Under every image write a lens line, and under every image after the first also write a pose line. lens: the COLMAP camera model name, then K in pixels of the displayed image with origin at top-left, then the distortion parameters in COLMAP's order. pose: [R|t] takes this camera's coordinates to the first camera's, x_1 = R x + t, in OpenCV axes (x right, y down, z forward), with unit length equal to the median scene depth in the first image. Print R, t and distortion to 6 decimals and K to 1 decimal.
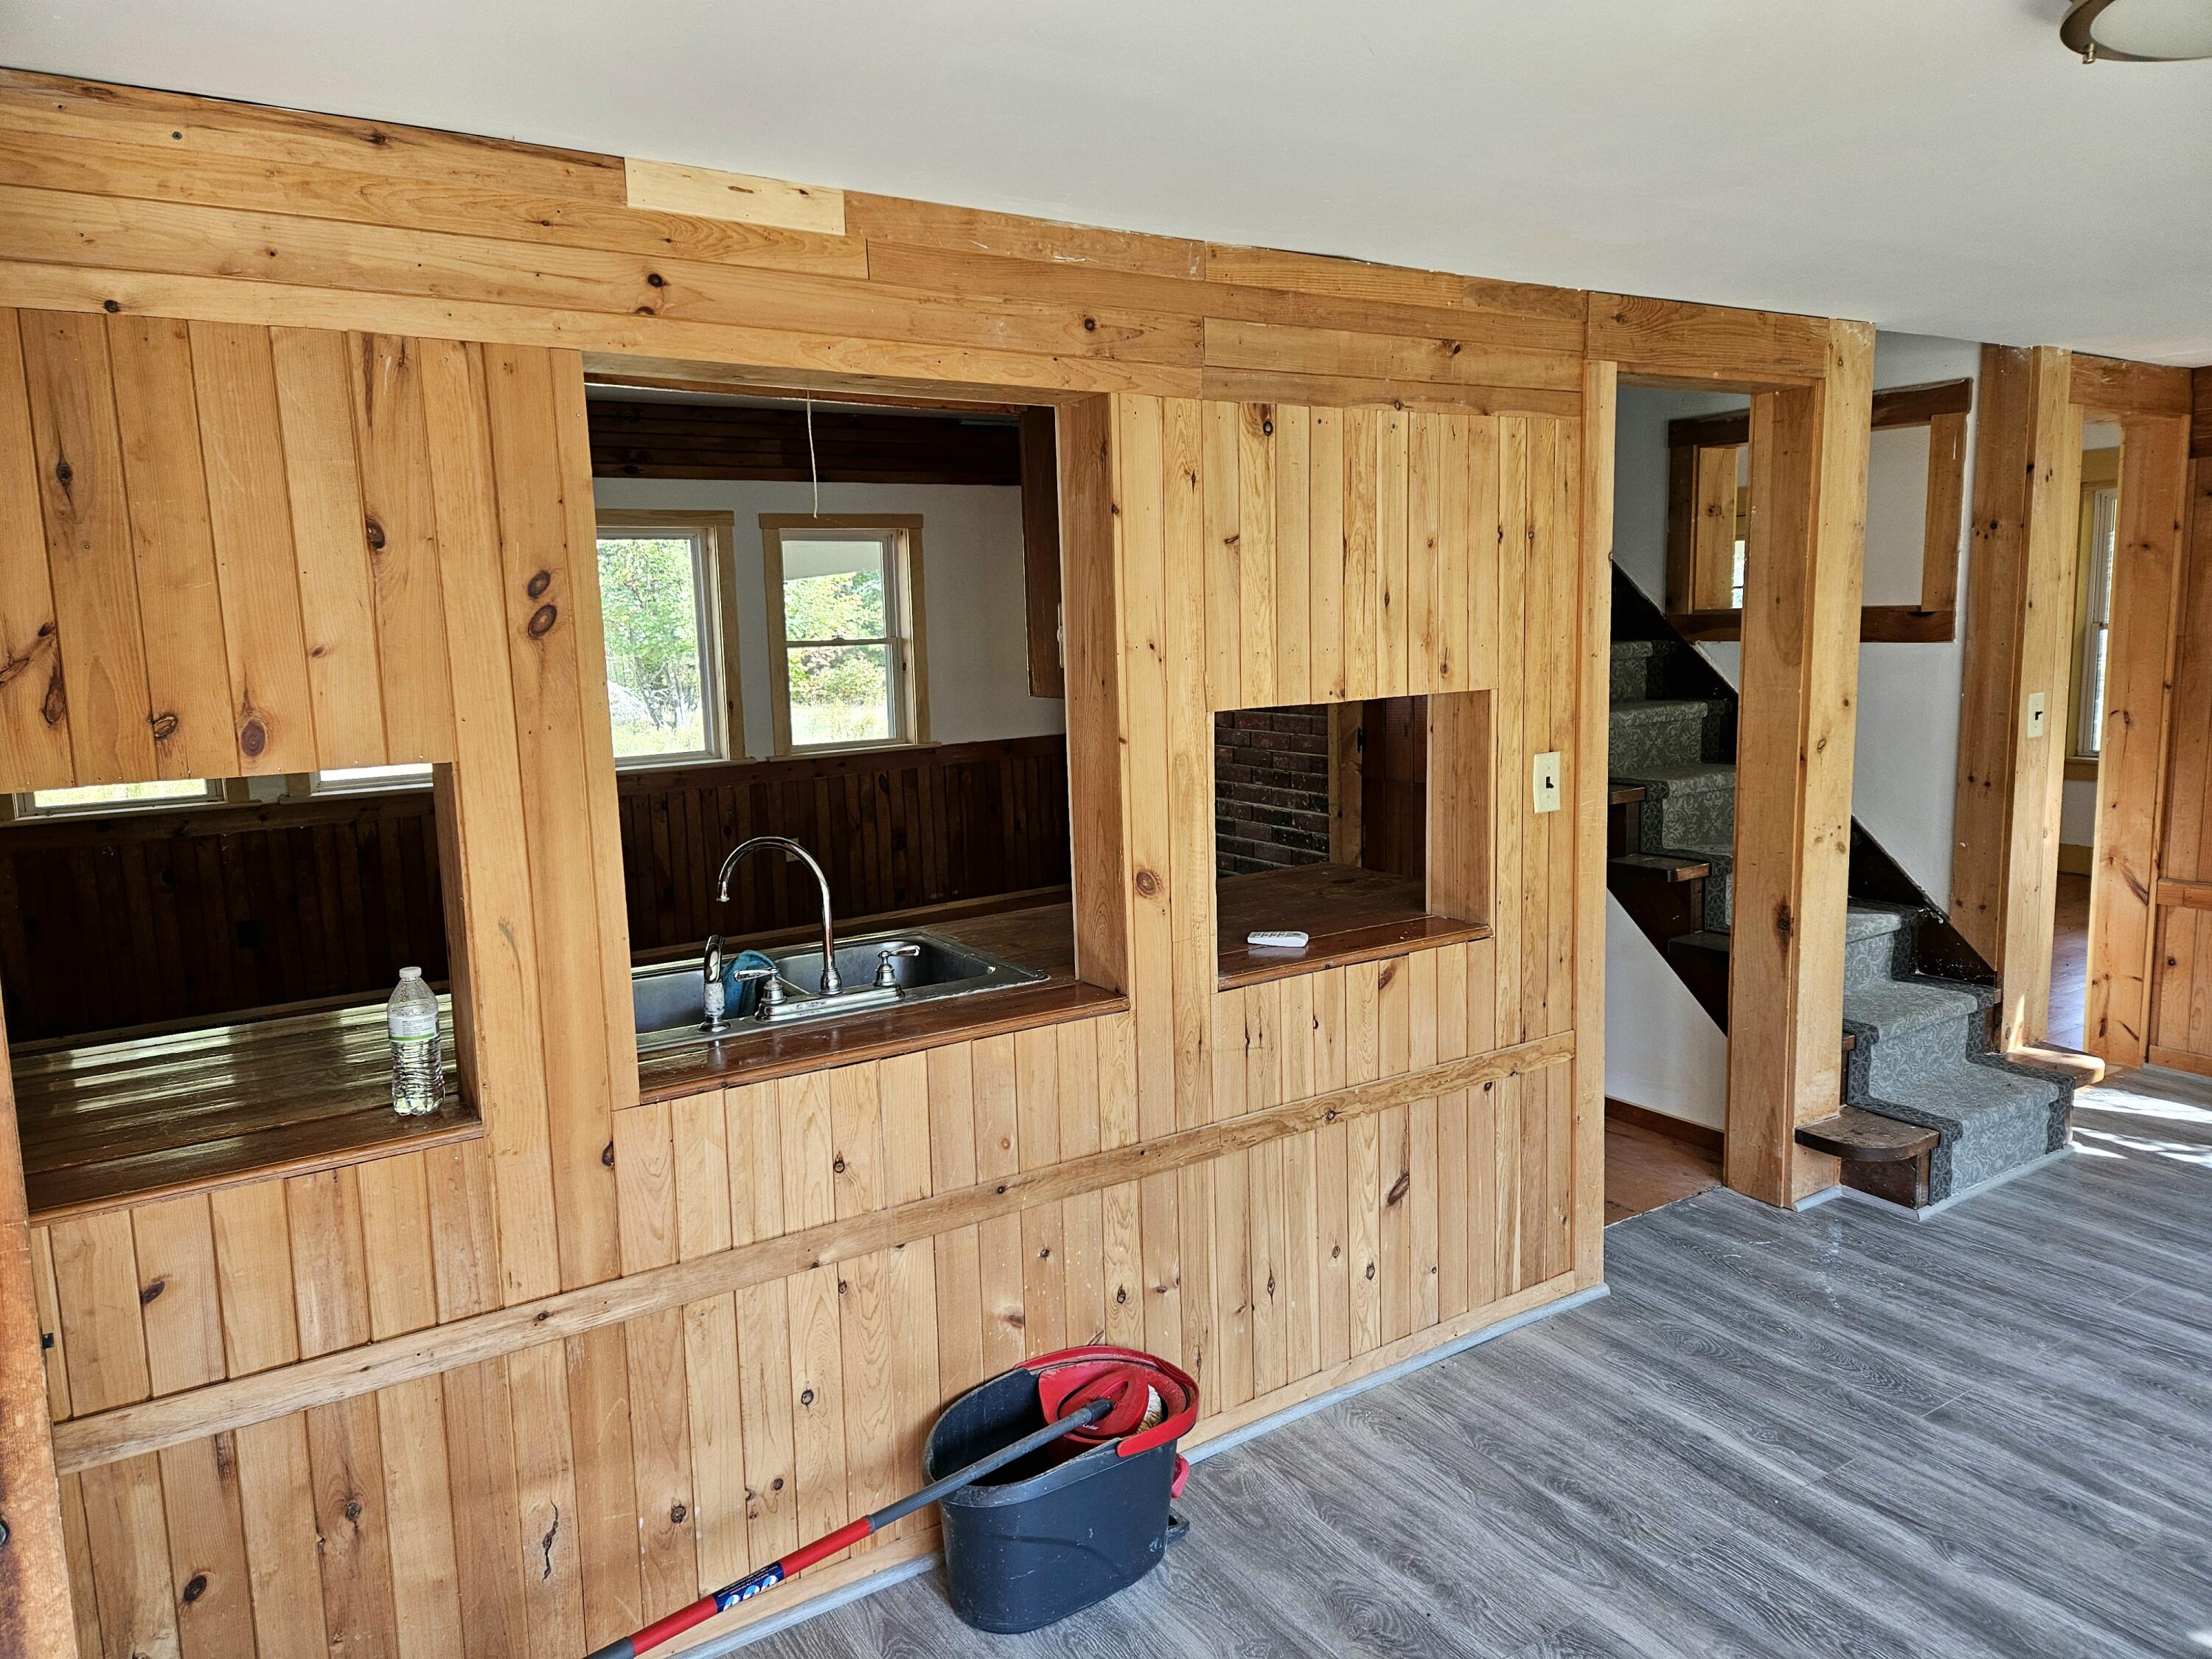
lens RADIAL K [[1474.9, 0, 1084.5], [0, 1474.9, 811.0], [0, 0, 1]] dist [0.069901, -0.052709]
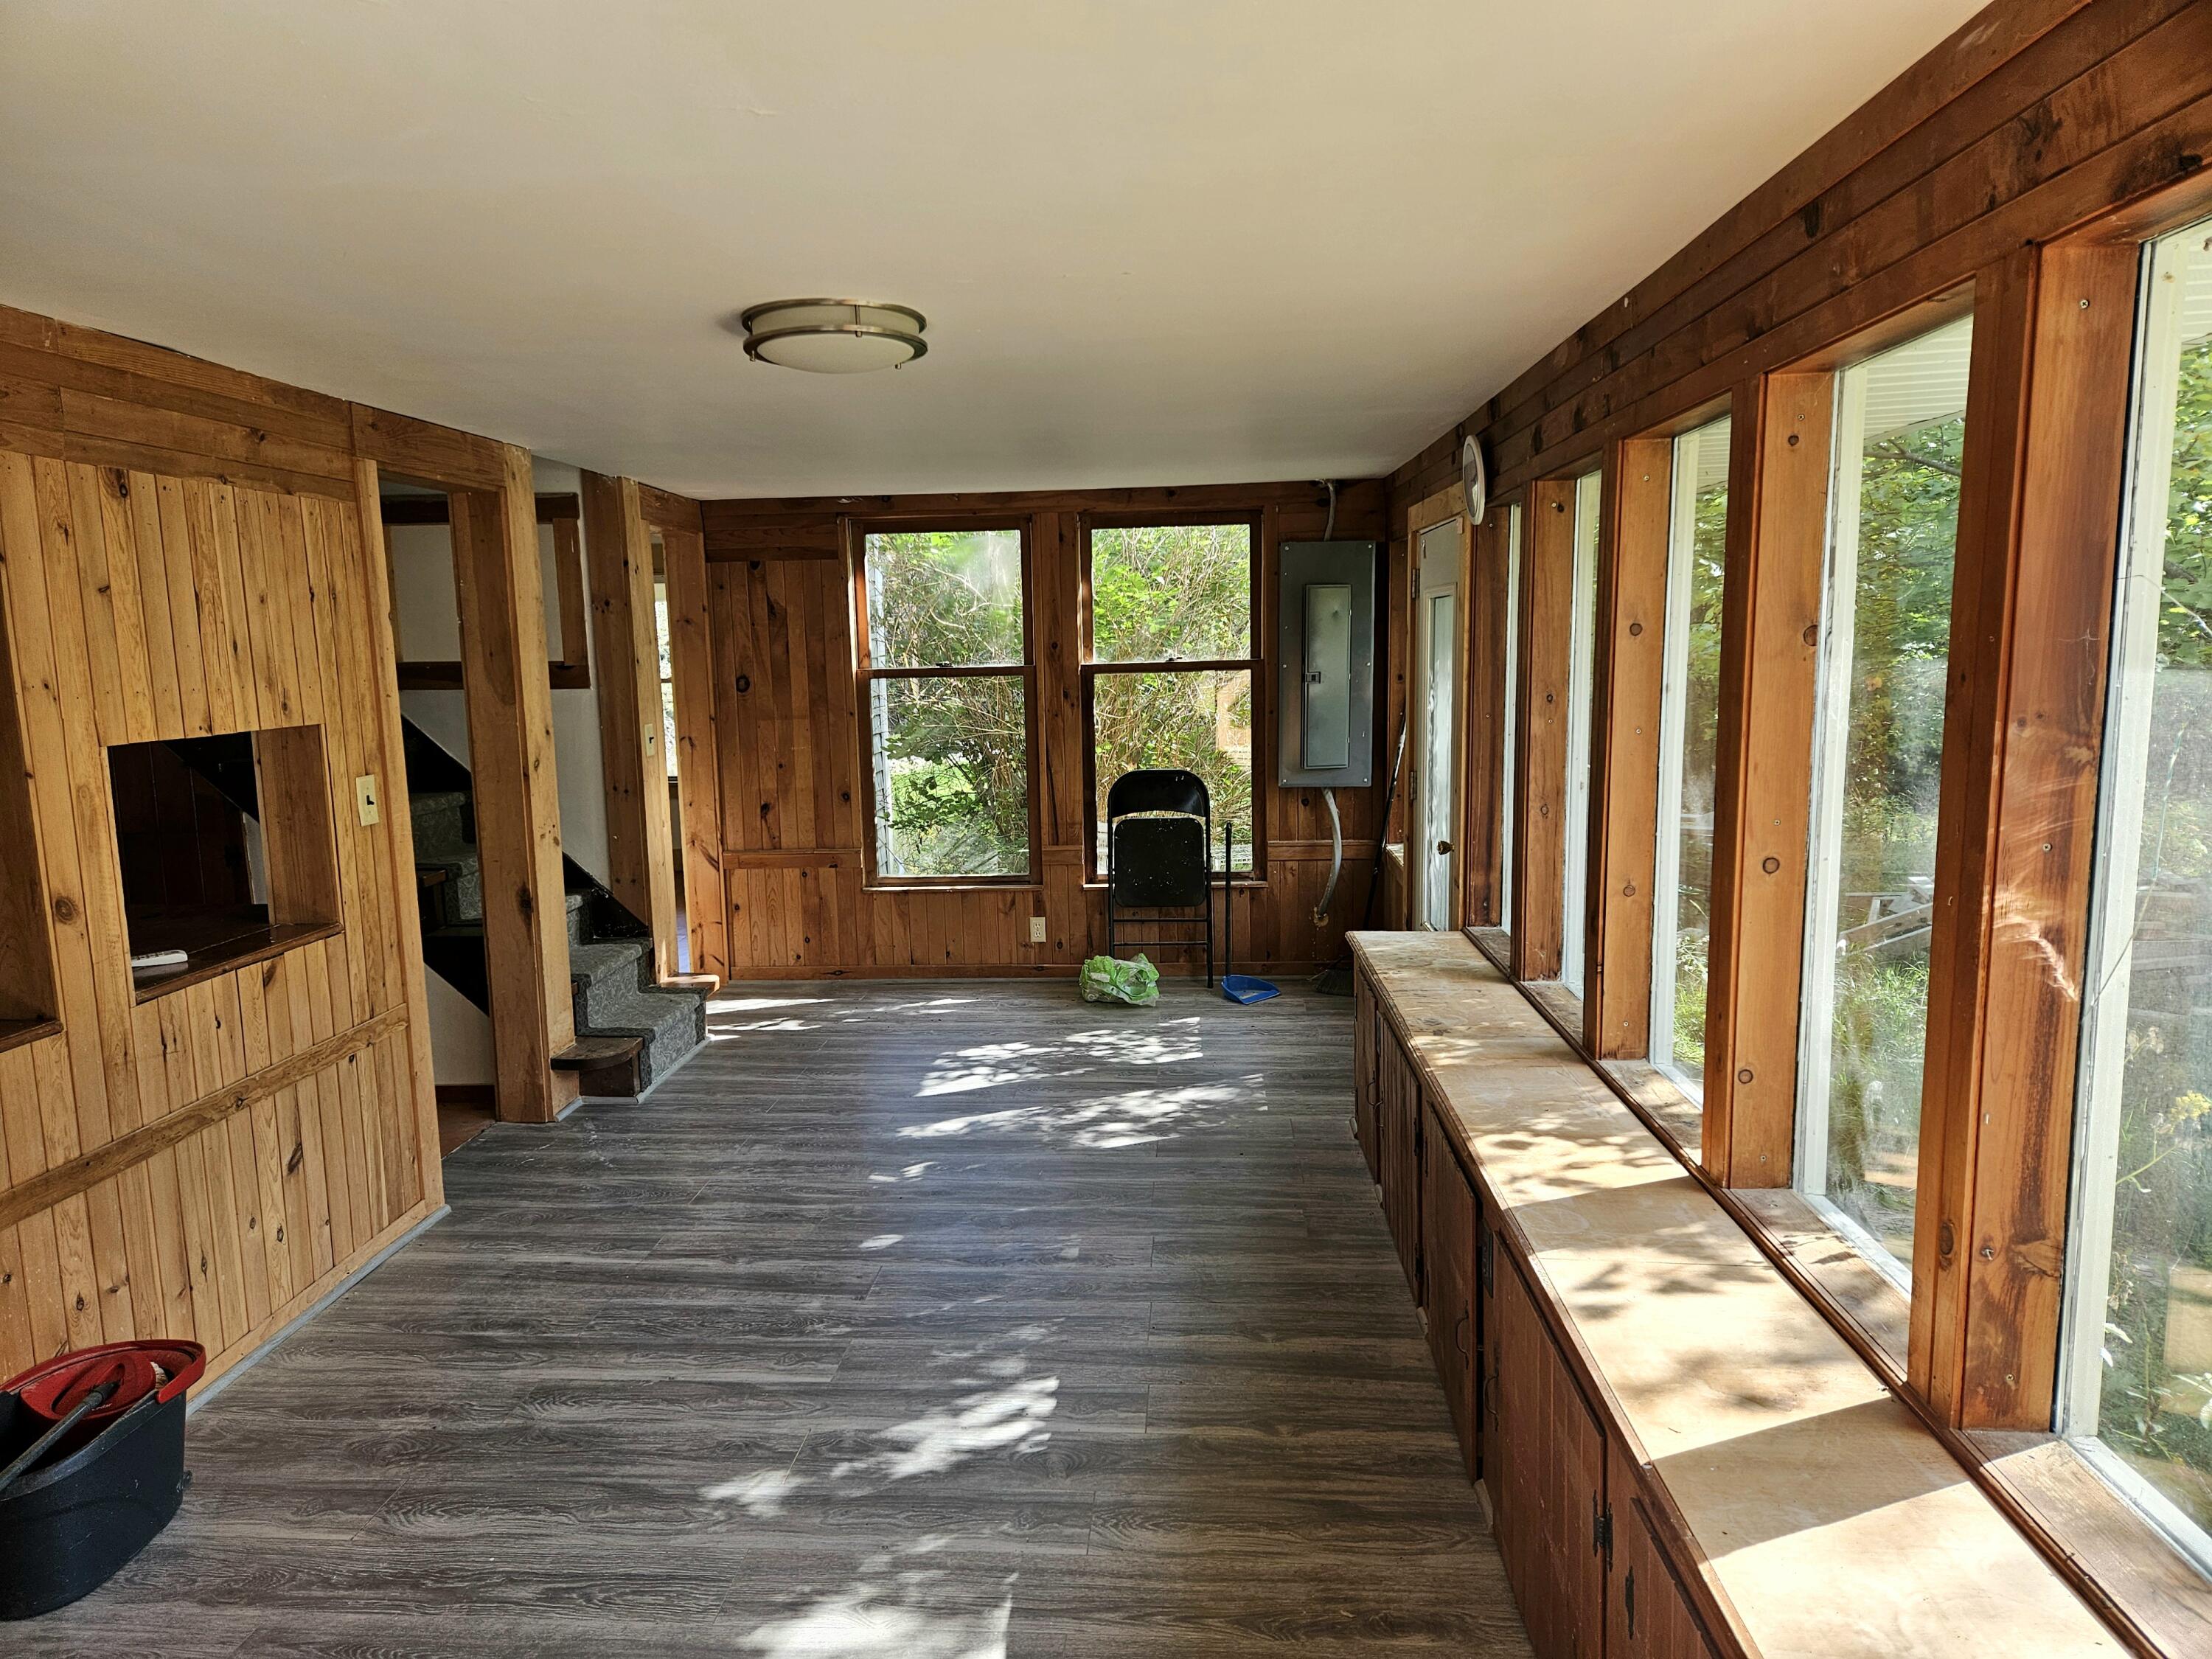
lens RADIAL K [[1474.9, 0, 1103.0], [0, 1474.9, 843.1], [0, 0, 1]] dist [0.069901, -0.052709]
pose [[0.586433, -0.096735, 0.804201, -0.337333], [0.113232, 0.992885, 0.036861, 0.040140], [-0.802044, 0.069445, 0.593214, -0.213432]]
